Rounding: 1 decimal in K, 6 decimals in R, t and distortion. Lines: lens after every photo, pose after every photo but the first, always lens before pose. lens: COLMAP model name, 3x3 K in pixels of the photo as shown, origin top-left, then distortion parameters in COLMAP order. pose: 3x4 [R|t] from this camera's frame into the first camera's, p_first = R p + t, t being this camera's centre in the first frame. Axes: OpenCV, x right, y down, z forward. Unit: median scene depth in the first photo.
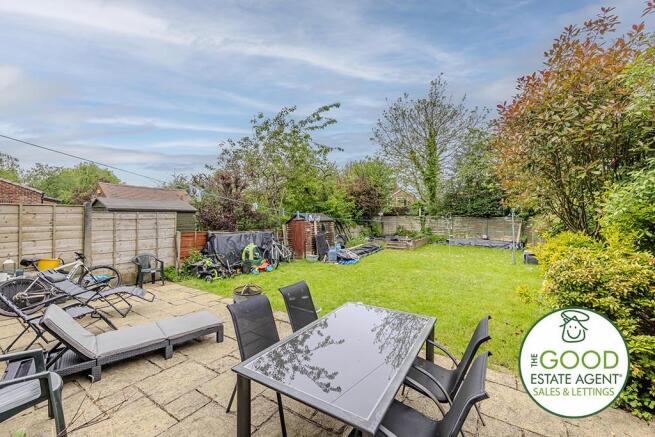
lens RADIAL K [[268.4, 0, 327.0], [0, 268.4, 217.6], [0, 0, 1]] dist [0.000111, -0.000003]
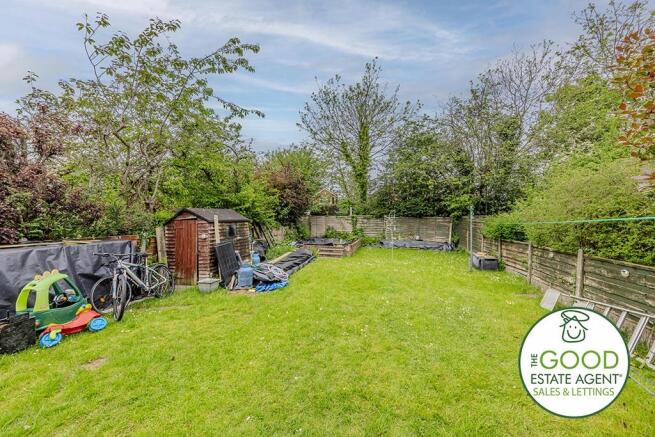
lens RADIAL K [[245.5, 0, 325.8], [0, 245.5, 216.7], [0, 0, 1]] dist [0.008730, 0.000209]
pose [[0.951975, 0.005451, 0.306127, 0.016293], [-0.003540, 0.999971, -0.006796, 0.004844], [-0.306155, 0.005386, 0.951966, 0.293485]]
